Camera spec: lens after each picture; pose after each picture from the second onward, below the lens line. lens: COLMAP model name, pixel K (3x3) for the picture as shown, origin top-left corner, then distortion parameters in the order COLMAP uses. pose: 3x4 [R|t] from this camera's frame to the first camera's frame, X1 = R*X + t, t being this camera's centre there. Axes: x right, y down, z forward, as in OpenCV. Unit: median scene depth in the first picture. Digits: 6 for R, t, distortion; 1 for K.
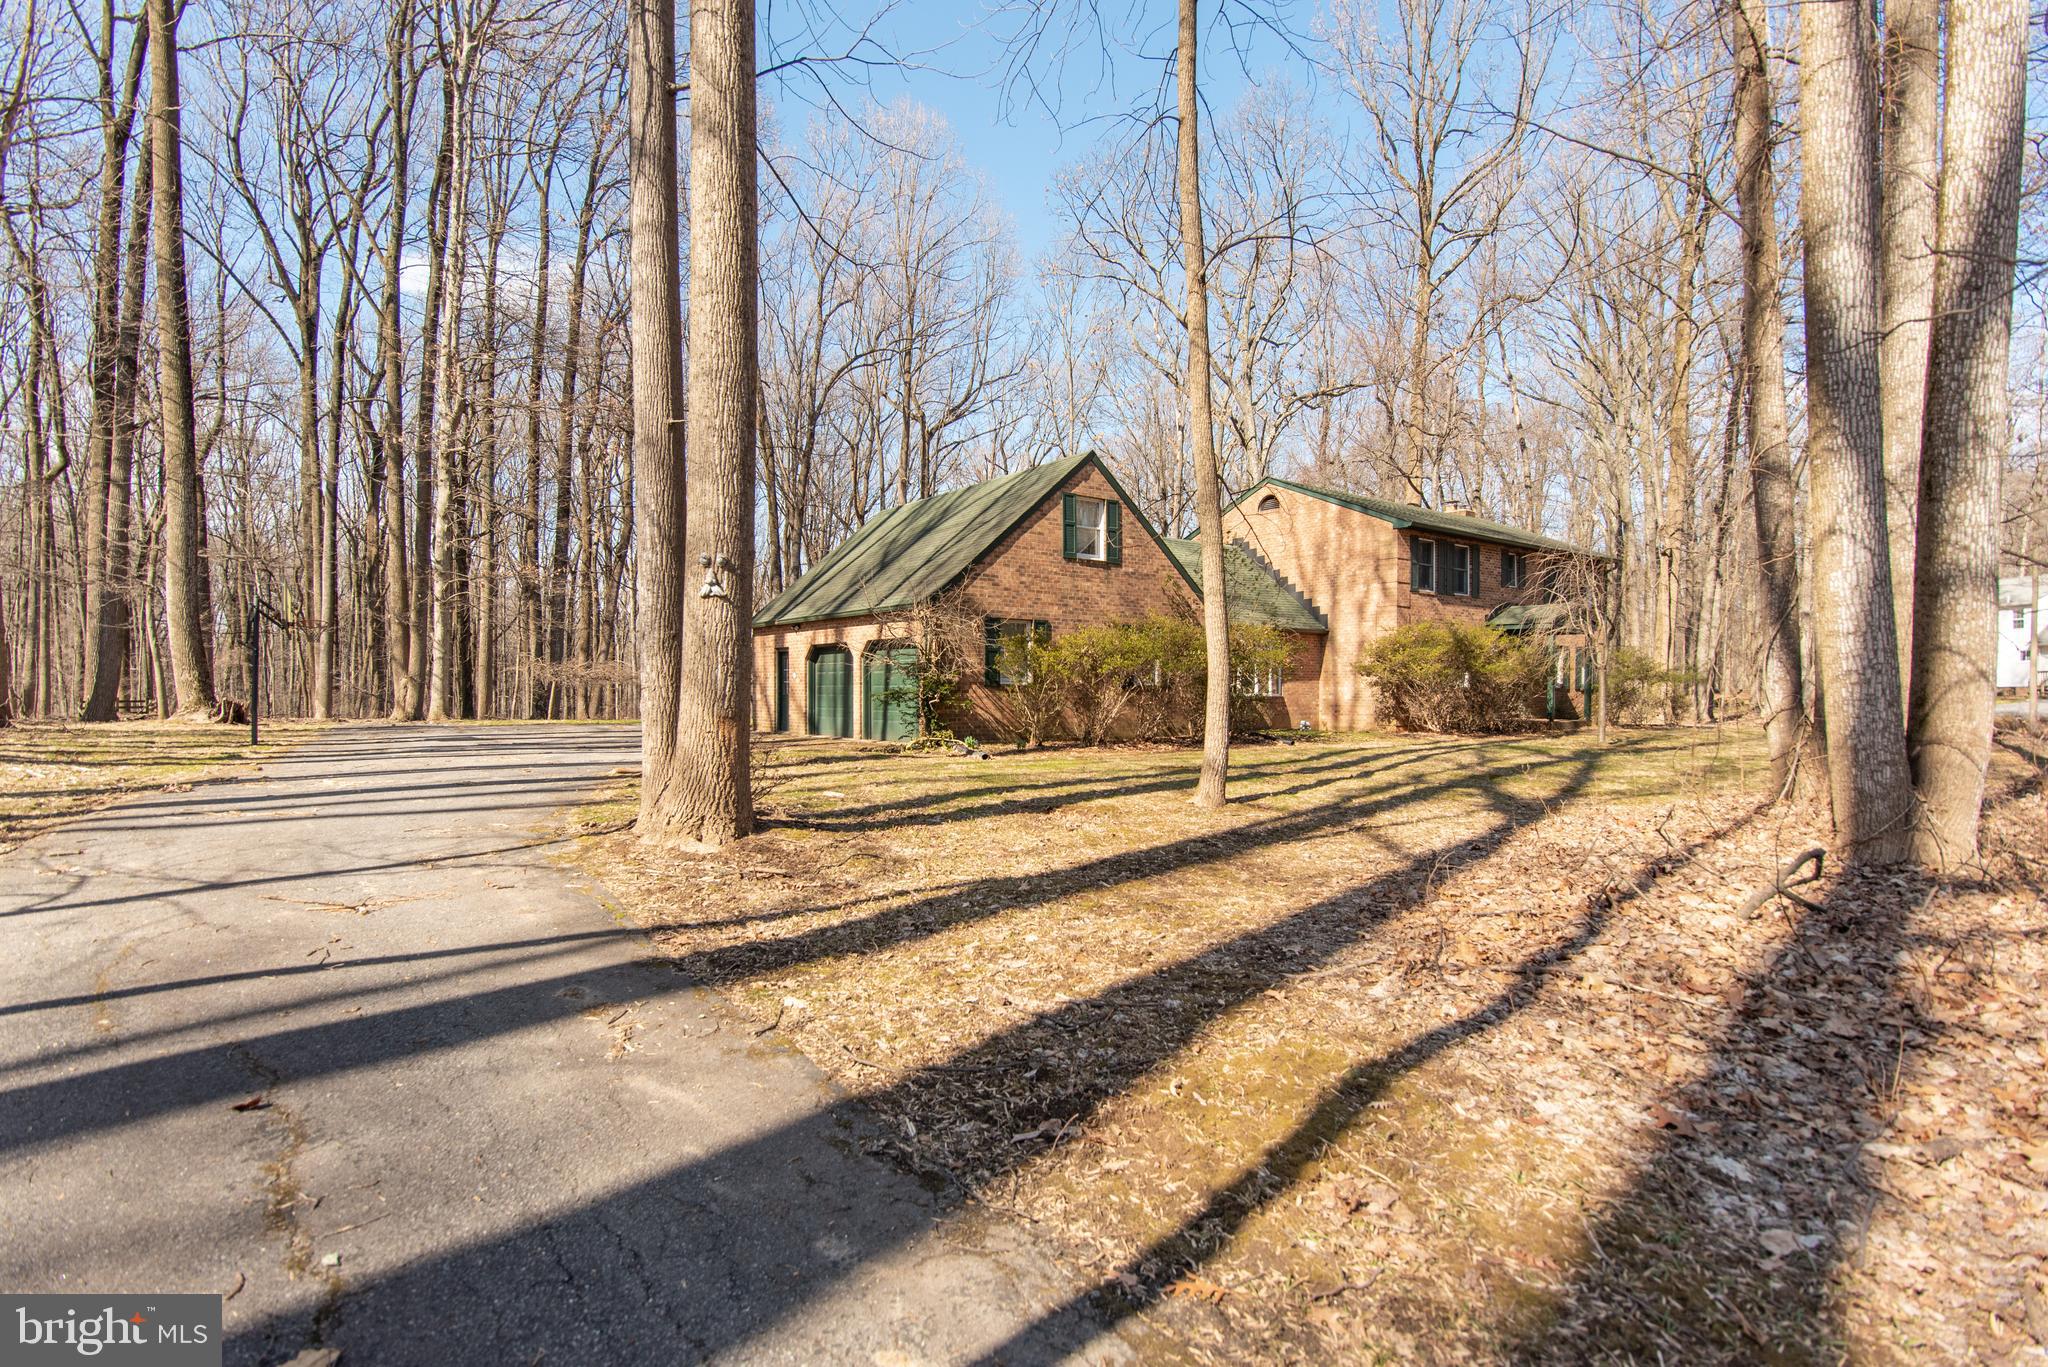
lens RADIAL K [[1002.3, 0, 1021.0], [0, 1002.3, 705.1], [0, 0, 1]] dist [0.001900, -0.000251]
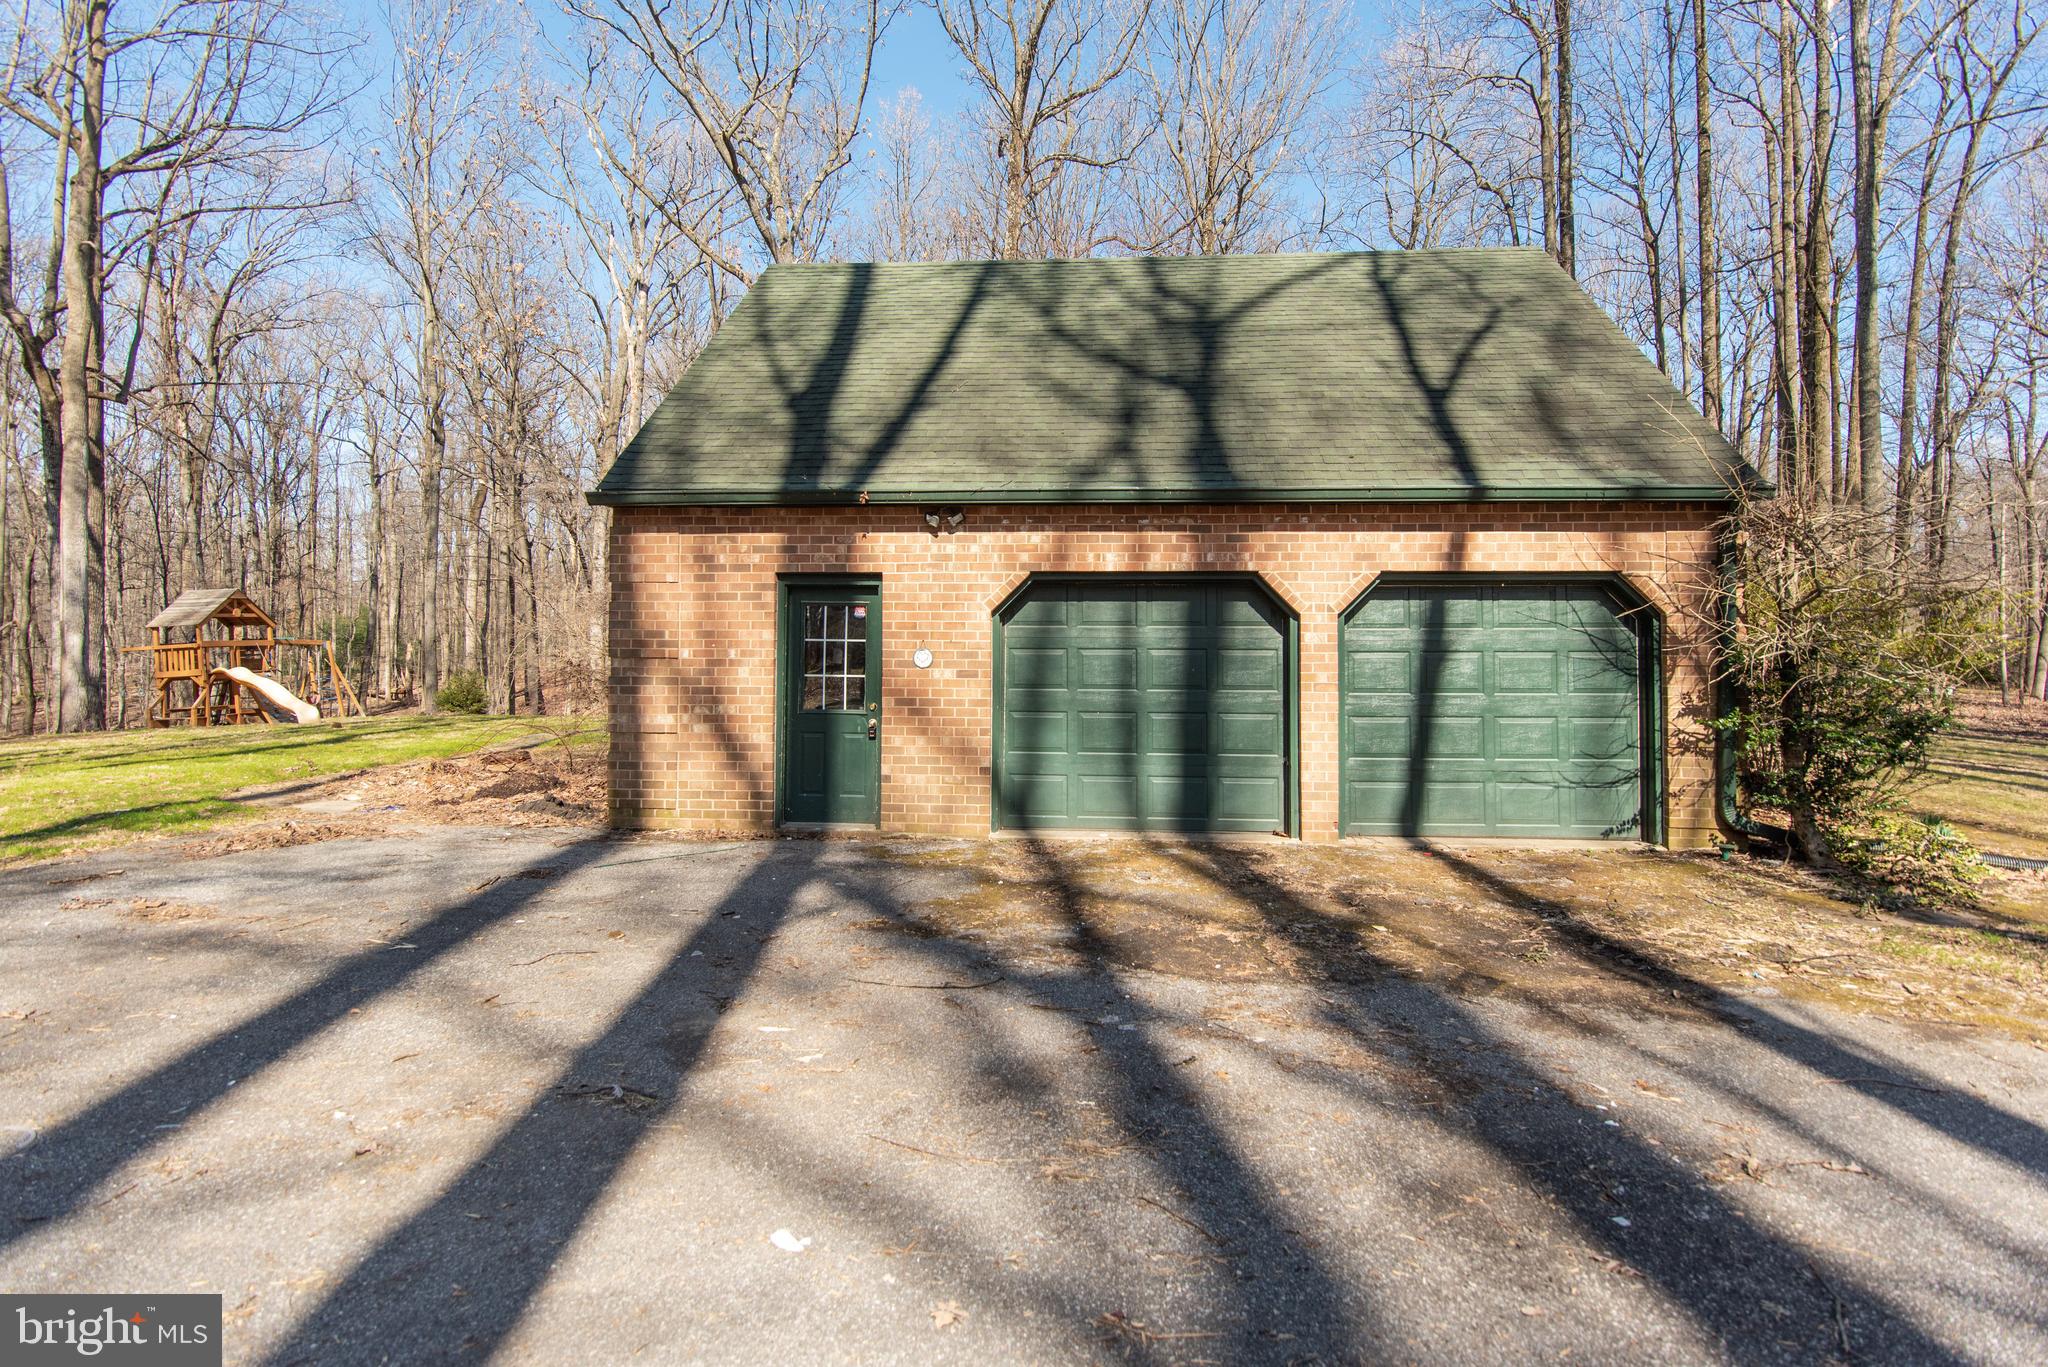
lens RADIAL K [[988.3, 0, 1027.0], [0, 988.3, 639.5], [0, 0, 1]] dist [0.003768, 0.000521]
pose [[0.661792, 0.002330, 0.749684, -0.545592], [0.006808, 0.999935, -0.009117, -0.039368], [-0.749657, 0.011138, 0.661733, 0.907176]]
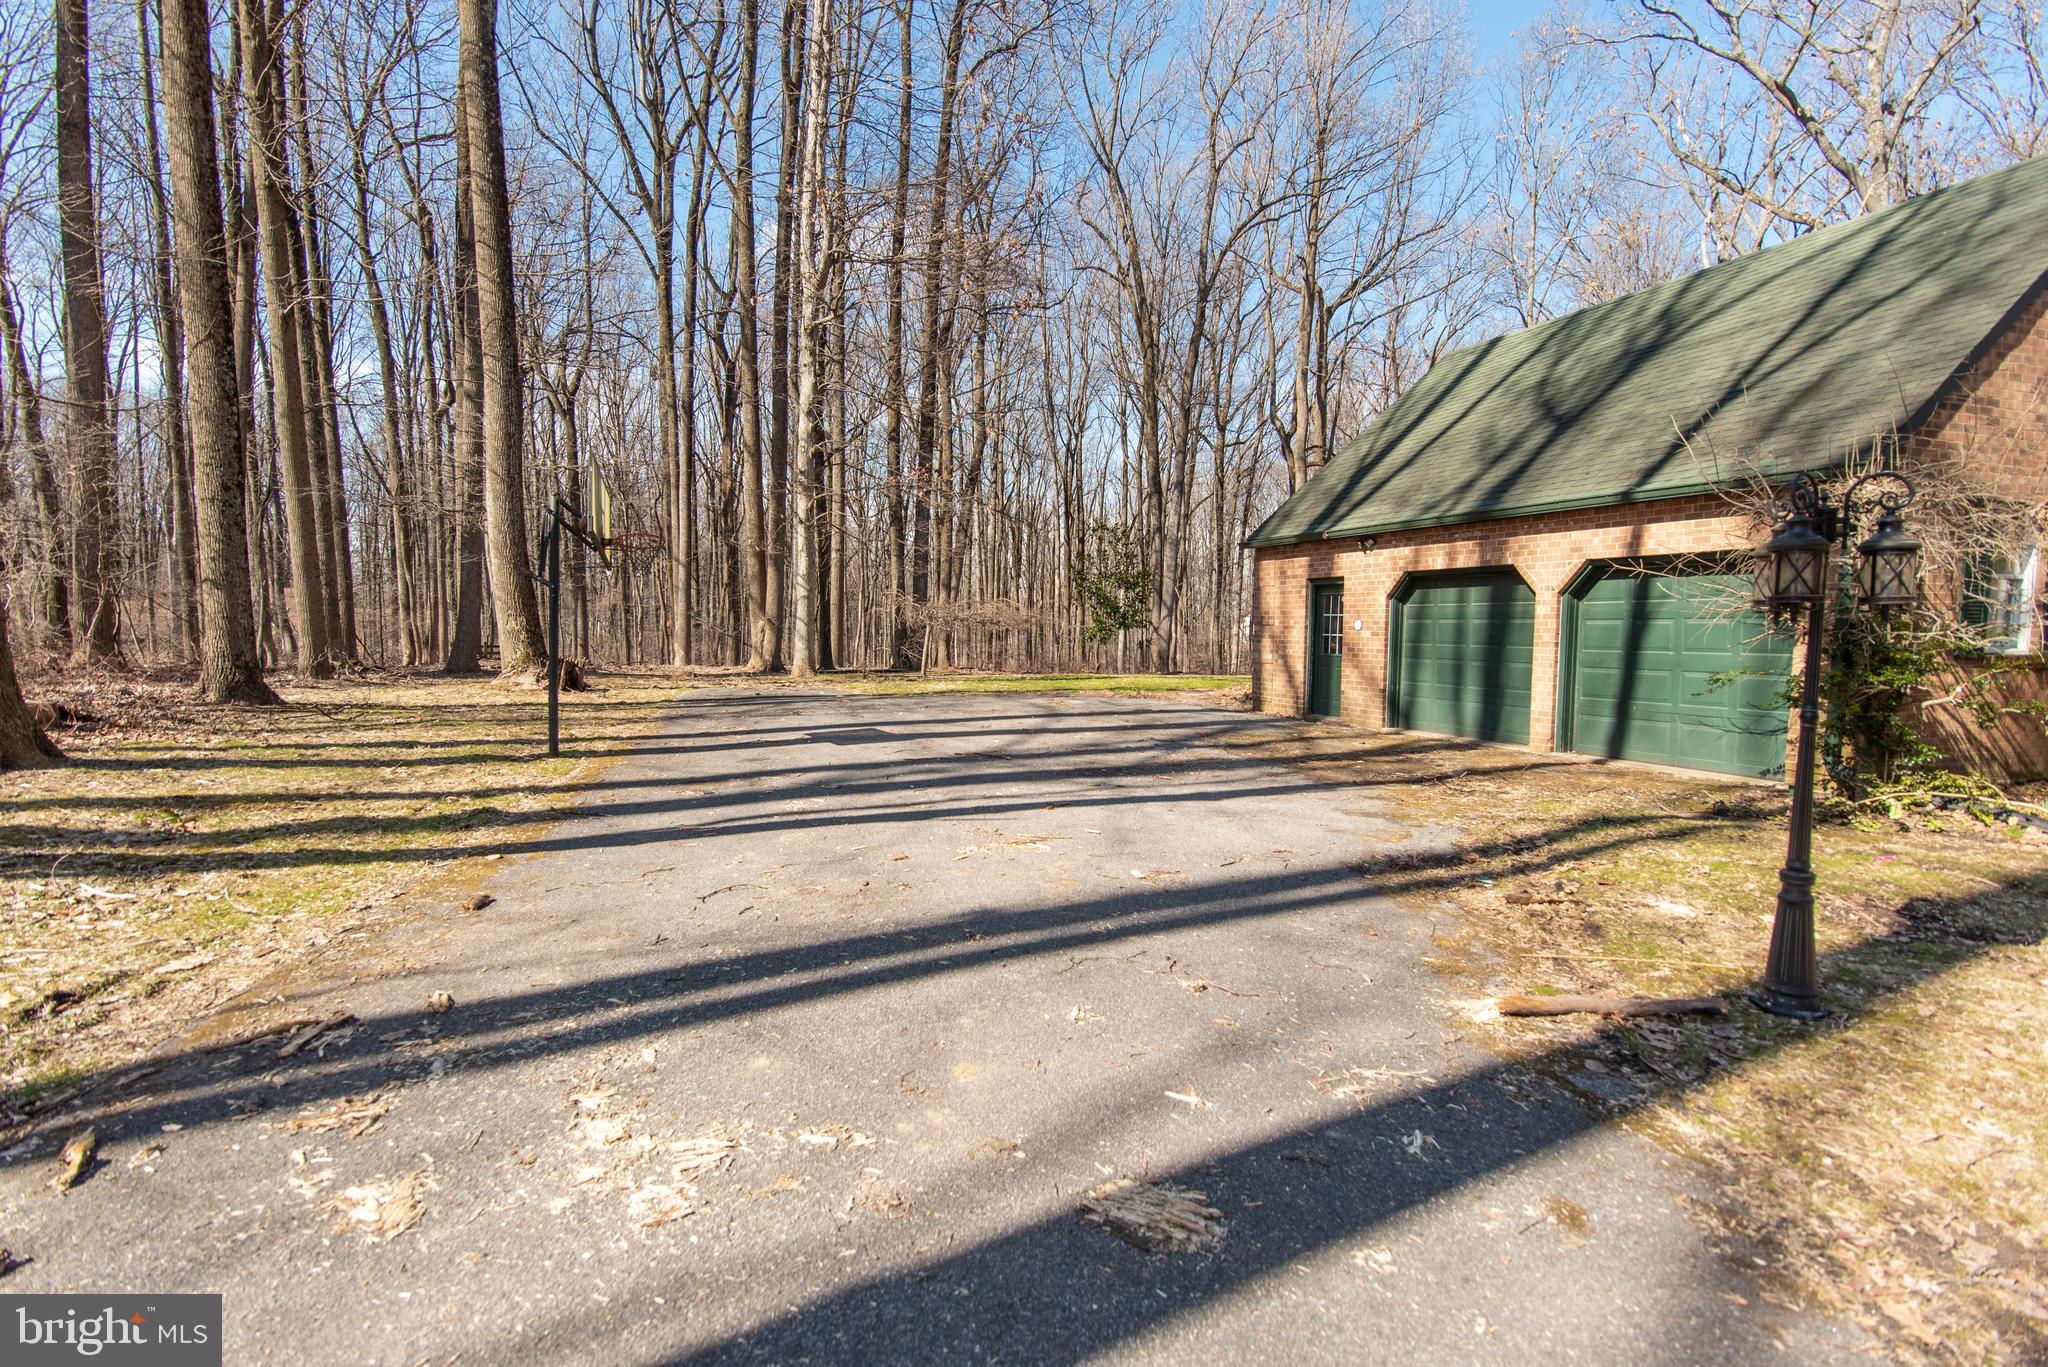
lens RADIAL K [[1002.3, 0, 1021.0], [0, 1002.3, 705.1], [0, 0, 1]] dist [0.001900, -0.000251]
pose [[0.958252, 0.025200, -0.284811, -0.297465], [-0.006562, 0.997784, 0.066207, -0.024374], [0.285848, -0.061574, 0.956295, 0.454353]]
